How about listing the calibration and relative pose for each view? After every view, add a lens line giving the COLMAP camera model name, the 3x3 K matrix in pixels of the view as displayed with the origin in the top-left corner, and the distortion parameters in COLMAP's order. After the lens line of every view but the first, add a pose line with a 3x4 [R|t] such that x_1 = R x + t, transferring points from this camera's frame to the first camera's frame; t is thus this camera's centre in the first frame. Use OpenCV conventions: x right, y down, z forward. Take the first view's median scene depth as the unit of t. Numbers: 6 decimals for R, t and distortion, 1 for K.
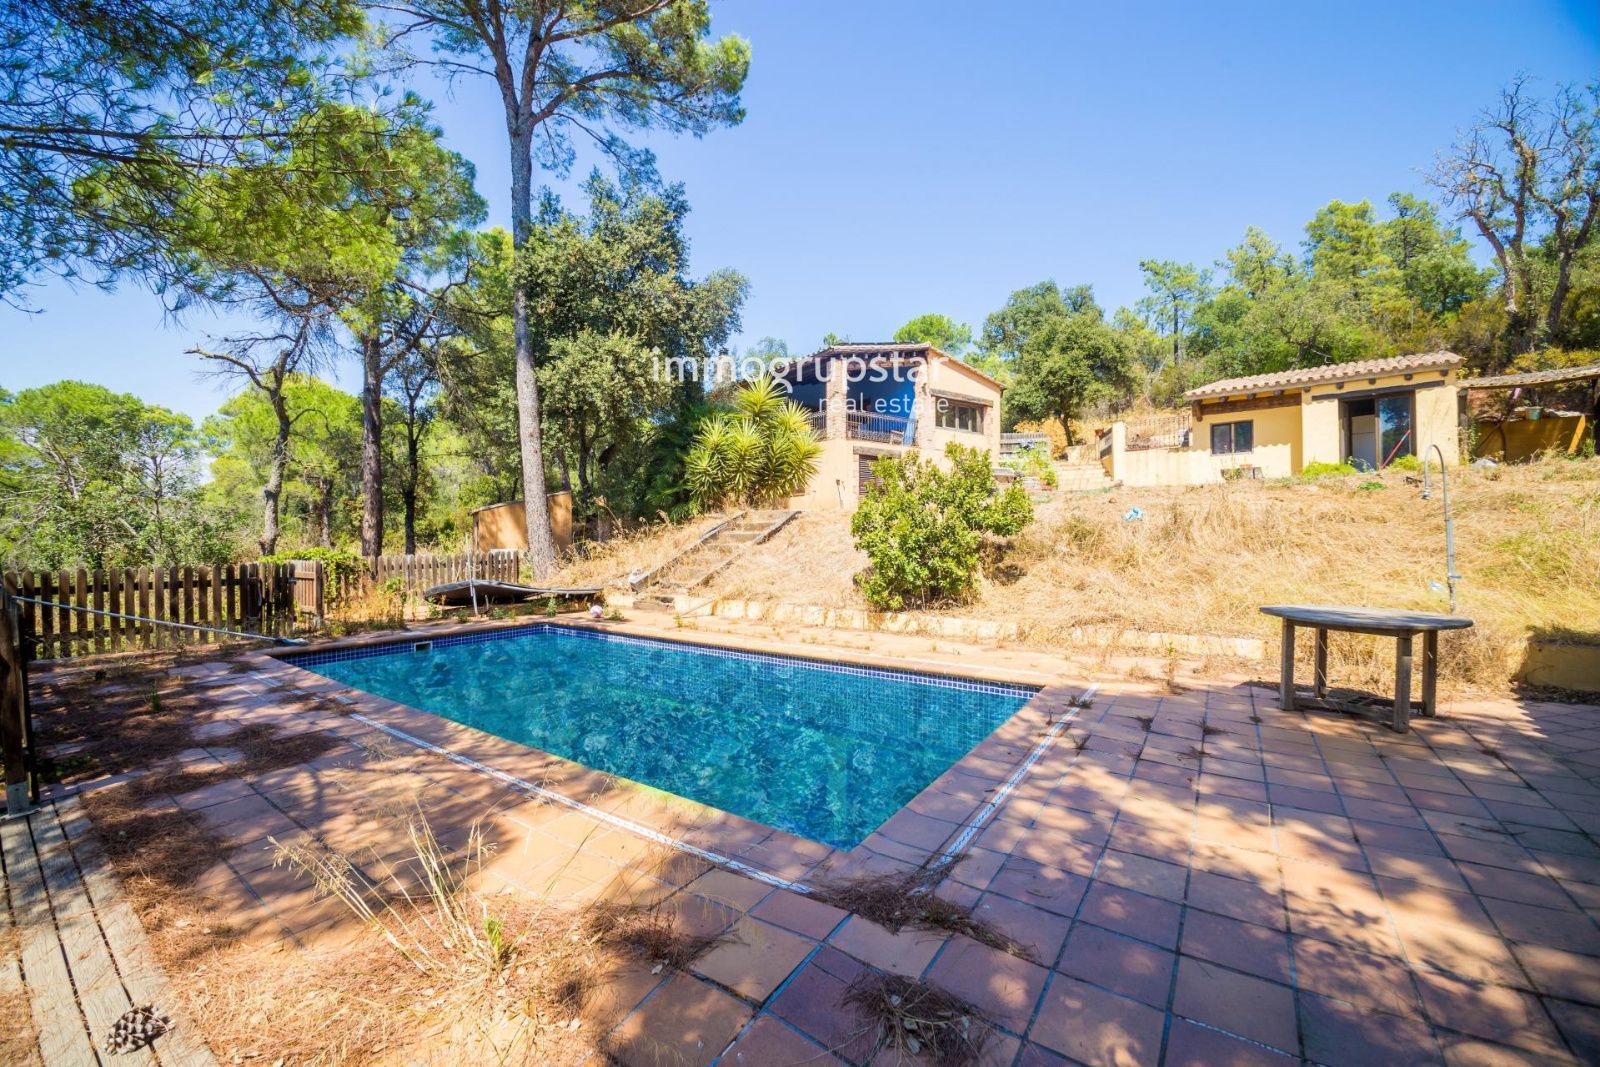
lens RADIAL K [[645.5, 0, 790.6], [0, 645.5, 540.0], [0, 0, 1]] dist [-0.012555, -0.001222]
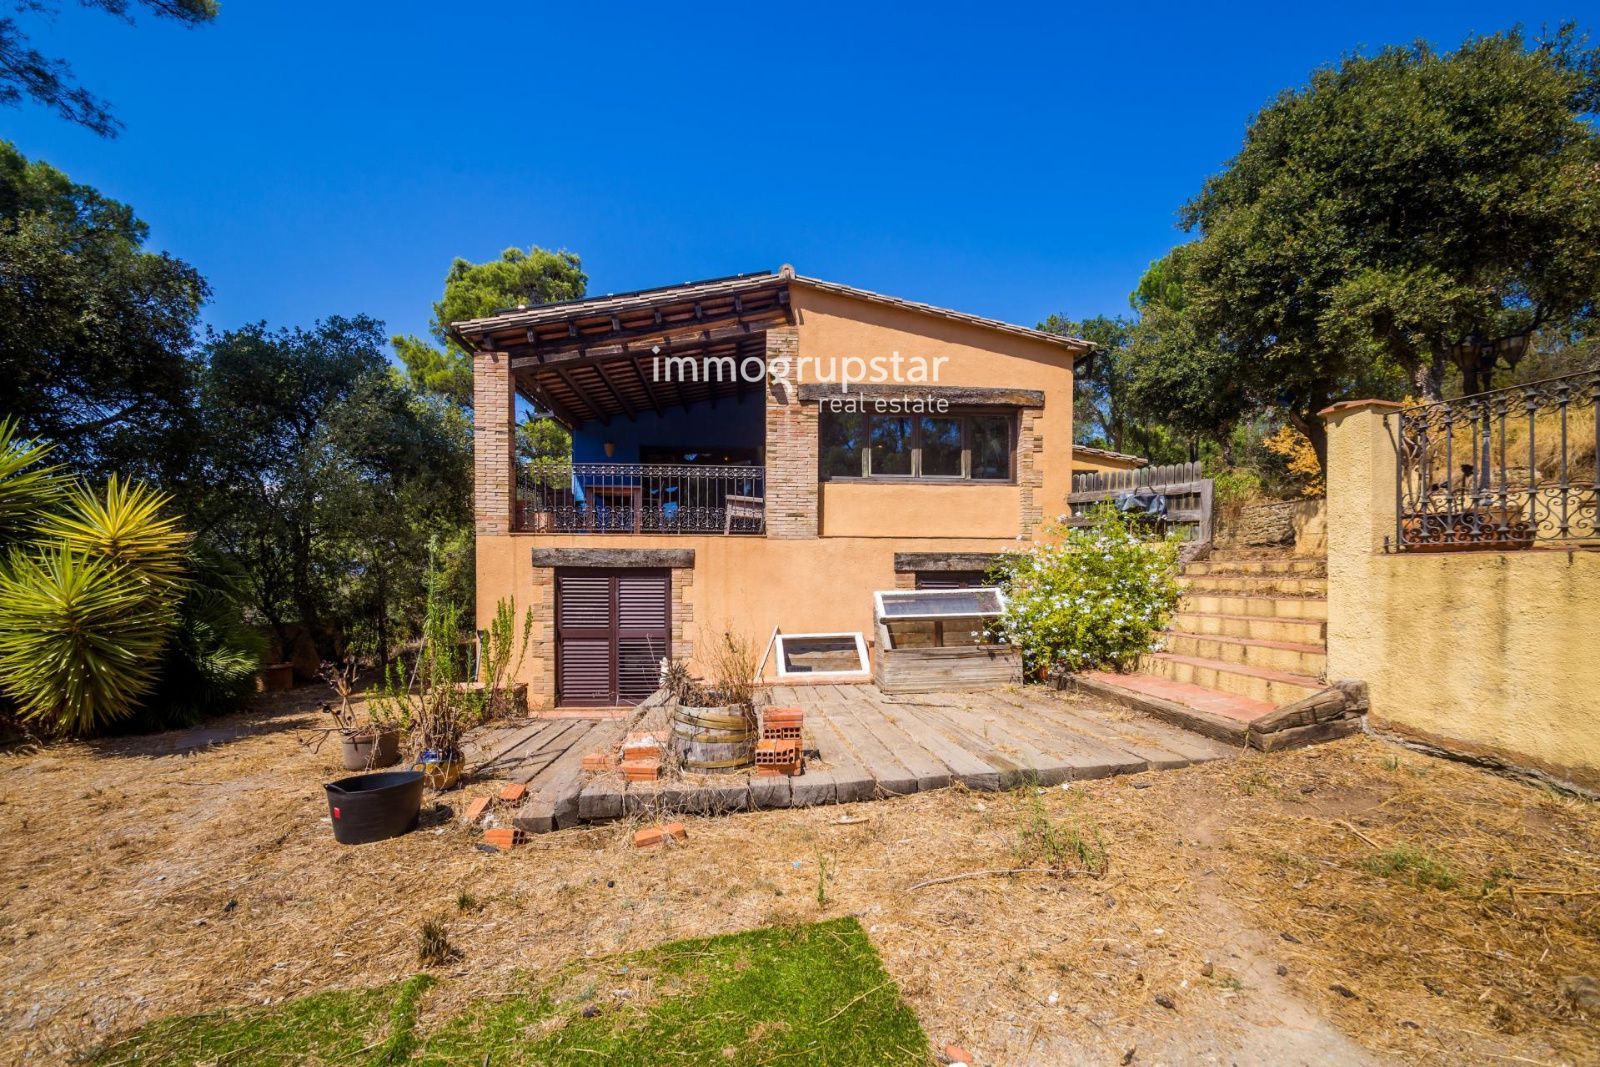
lens RADIAL K [[645.5, 0, 805.7], [0, 645.5, 597.0], [0, 0, 1]] dist [-0.012555, -0.001222]
pose [[0.852779, 0.025680, -0.521640, 0.463146], [-0.007093, 0.999268, 0.037598, -0.128493], [0.522224, -0.028363, 0.852337, 0.714210]]
